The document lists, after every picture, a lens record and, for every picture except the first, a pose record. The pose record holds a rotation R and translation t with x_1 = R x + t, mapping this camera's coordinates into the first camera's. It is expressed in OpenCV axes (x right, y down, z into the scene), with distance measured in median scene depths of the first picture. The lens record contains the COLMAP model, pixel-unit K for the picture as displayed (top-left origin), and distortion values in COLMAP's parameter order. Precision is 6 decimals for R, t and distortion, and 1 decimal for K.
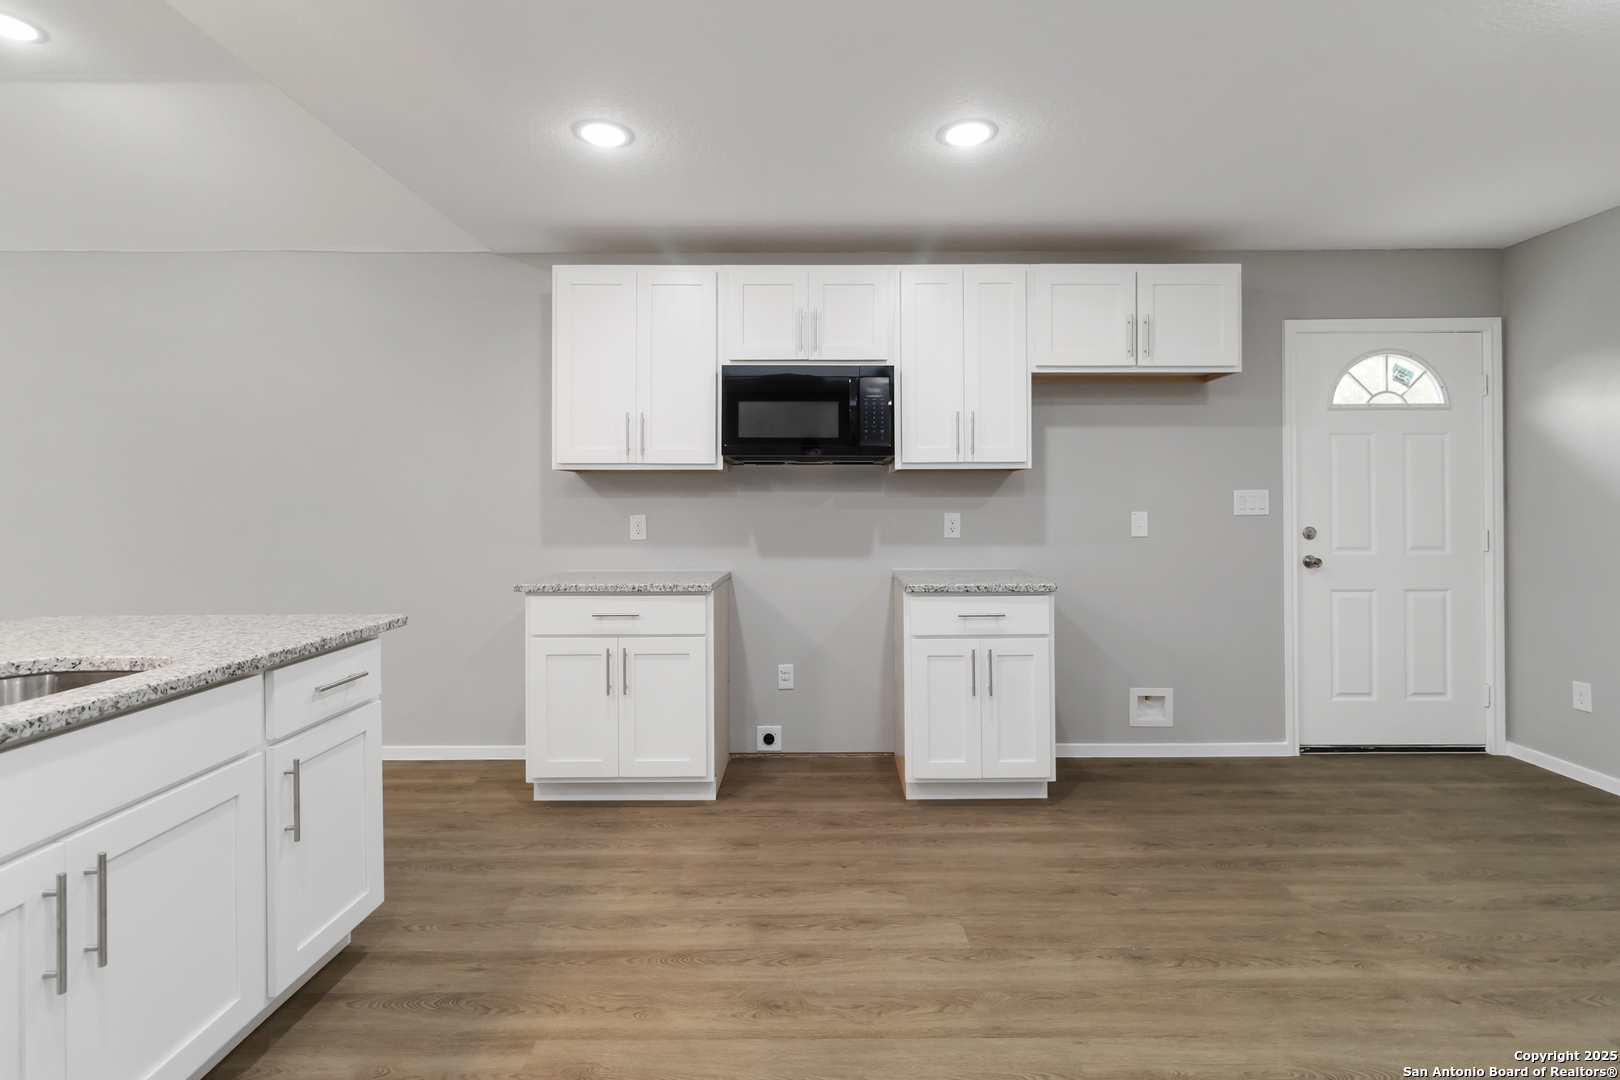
lens RADIAL K [[762.3, 0, 819.6], [0, 762.3, 504.4], [0, 0, 1]] dist [-0.000653, 0.001265]
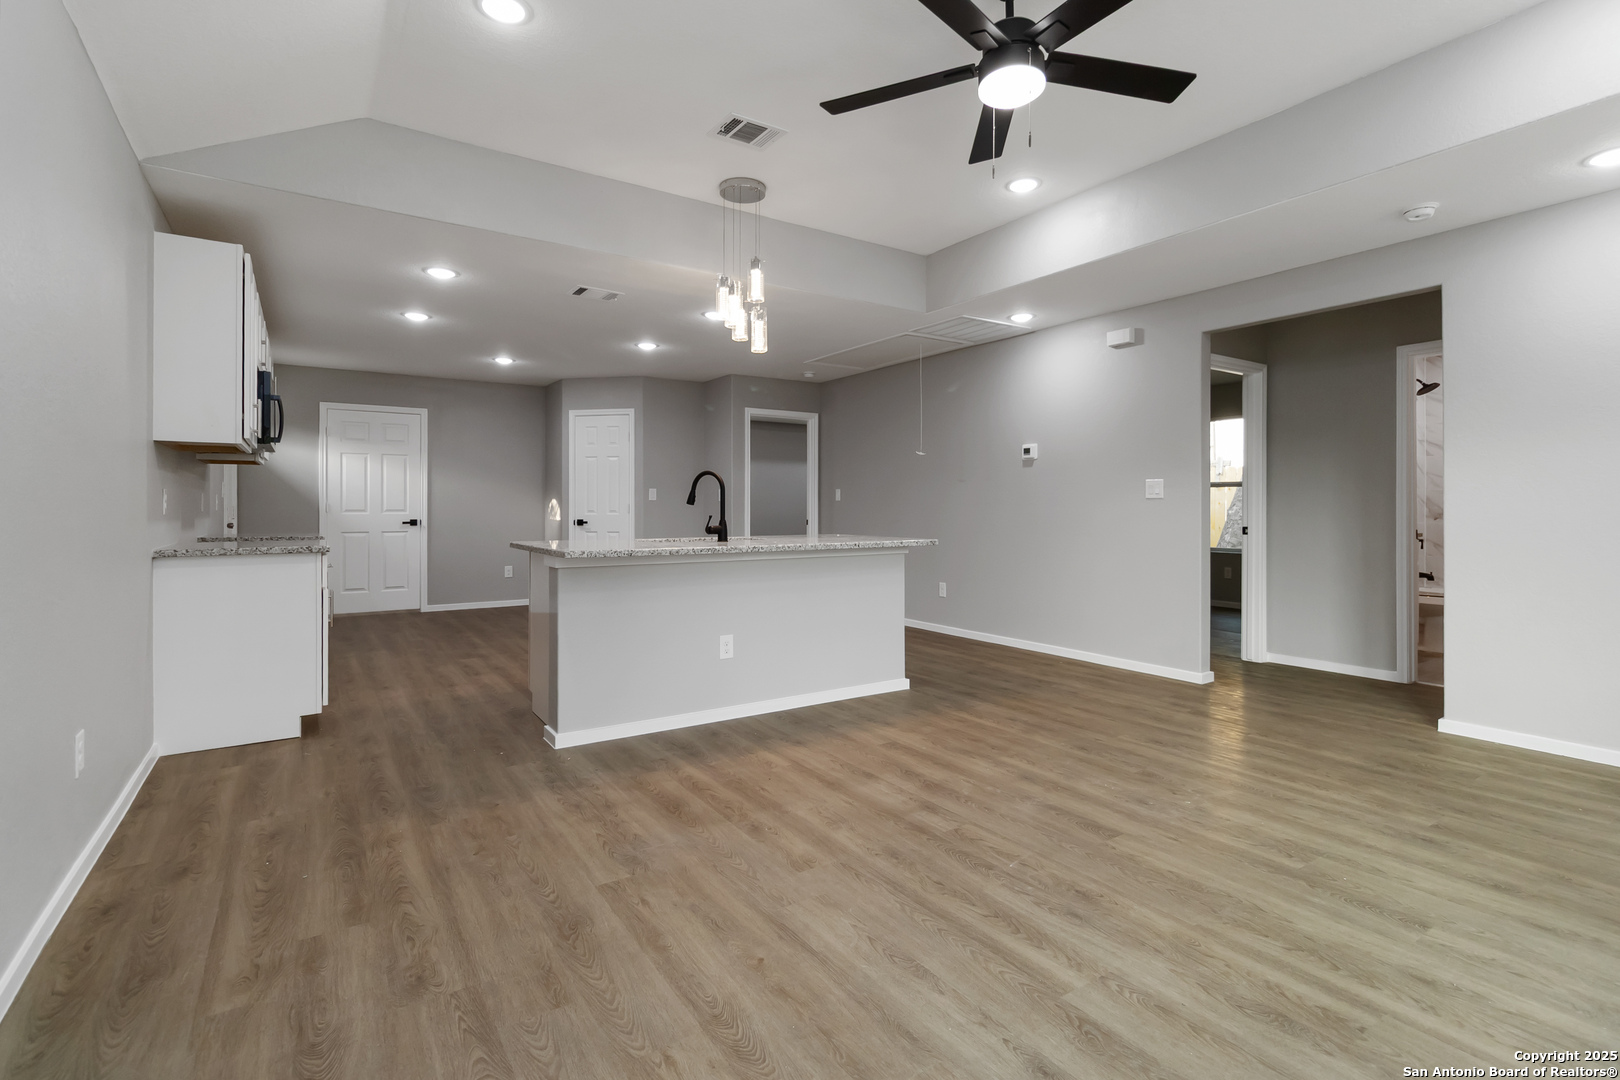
lens RADIAL K [[762.3, 0, 825.1], [0, 762.3, 502.5], [0, 0, 1]] dist [-0.000653, 0.001265]
pose [[-0.562746, 0.007727, 0.826594, -1.952257], [0.000625, 0.999960, -0.008923, 0.050619], [-0.826630, -0.004505, -0.562728, 1.099562]]
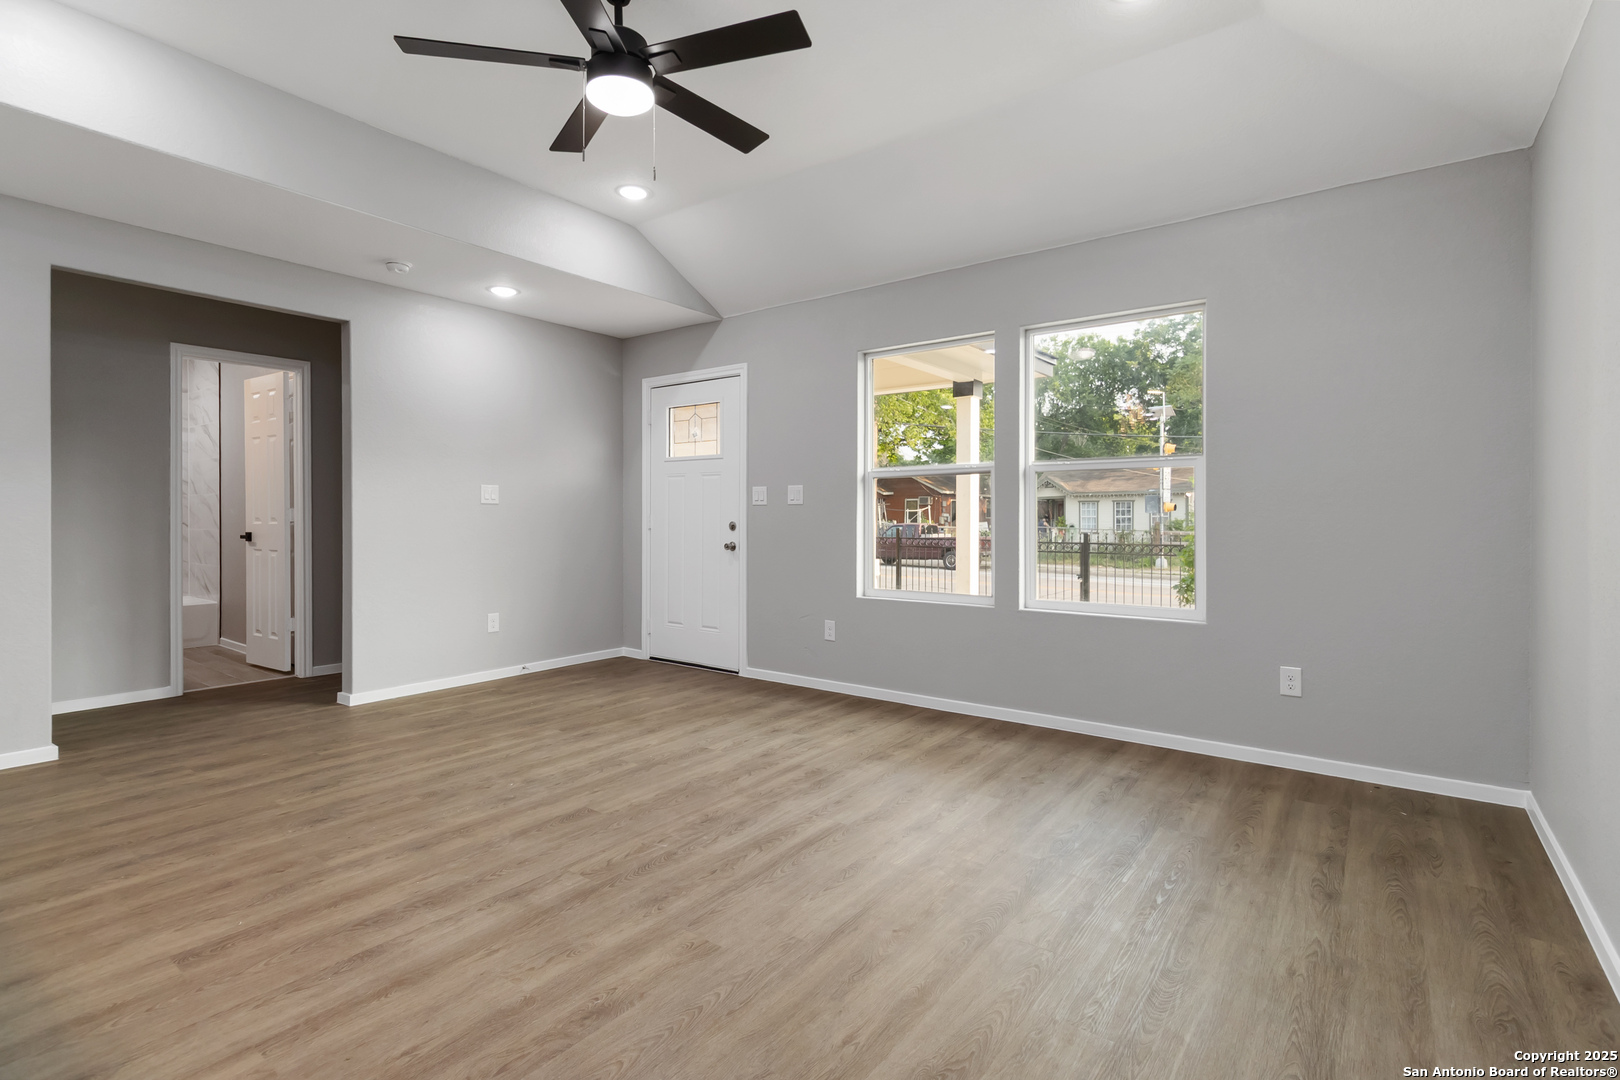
lens RADIAL K [[762.3, 0, 815.3], [0, 762.3, 515.8], [0, 0, 1]] dist [-0.000653, 0.001265]
pose [[-0.593203, -0.000167, -0.805053, -0.779989], [-0.001292, 0.999999, 0.000745, 0.051100], [0.805052, 0.001482, -0.593203, 1.134178]]
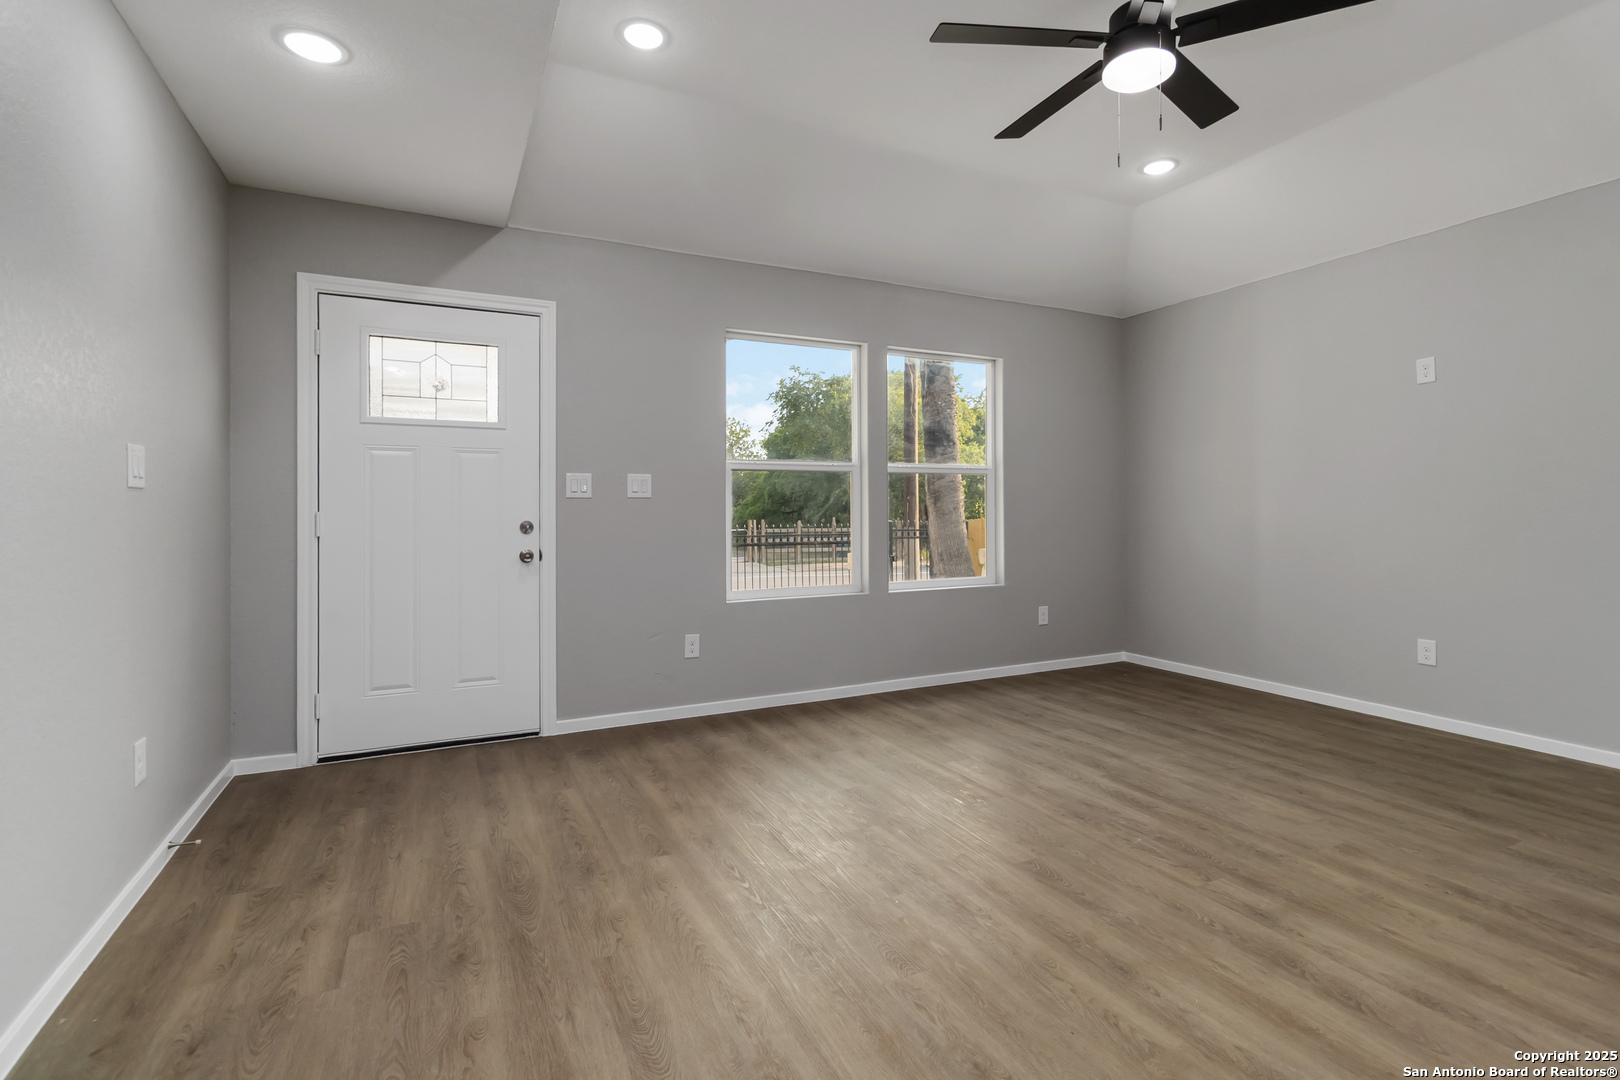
lens RADIAL K [[762.3, 0, 819.3], [0, 762.3, 510.7], [0, 0, 1]] dist [-0.000653, 0.001265]
pose [[0.447219, 0.000467, -0.894424, -0.761426], [0.003697, 0.999990, 0.002371, 0.048171], [0.894417, -0.004367, 0.447213, -0.253404]]
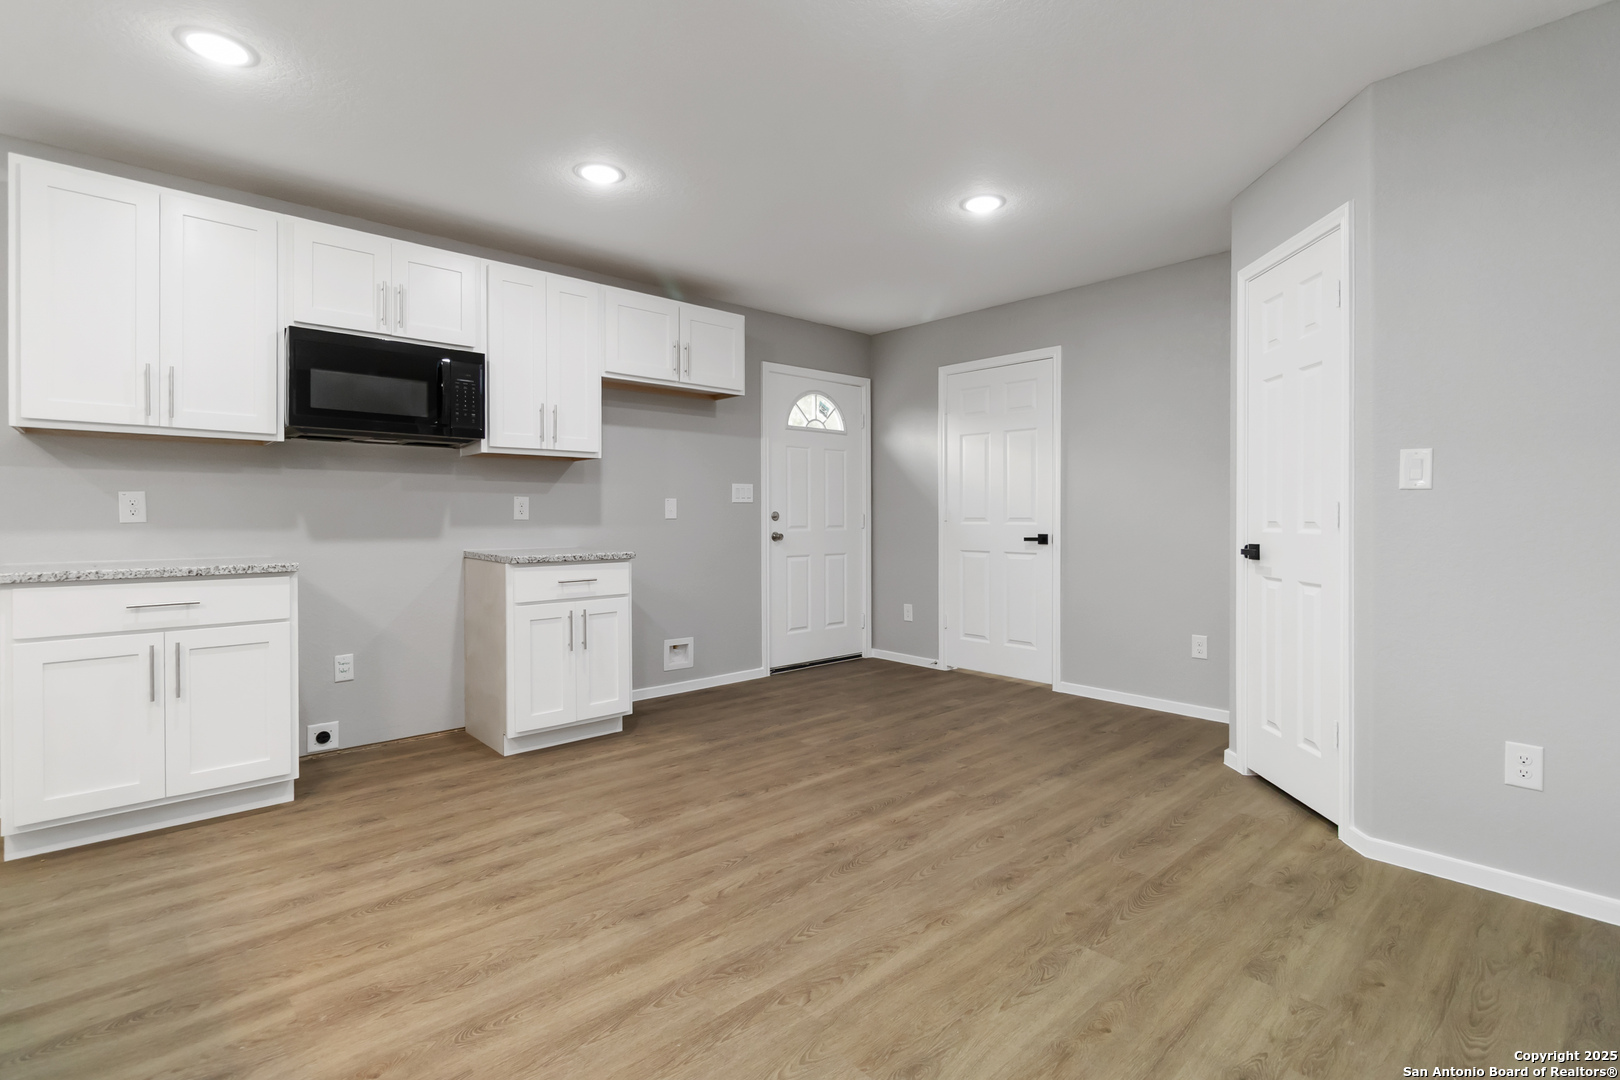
lens RADIAL K [[762.3, 0, 816.7], [0, 762.3, 522.3], [0, 0, 1]] dist [-0.000653, 0.001265]
pose [[0.736538, -0.002974, 0.676389, -0.323757], [-0.002689, 0.999970, 0.007324, 0.049548], [-0.676390, -0.007213, 0.736508, -0.109350]]
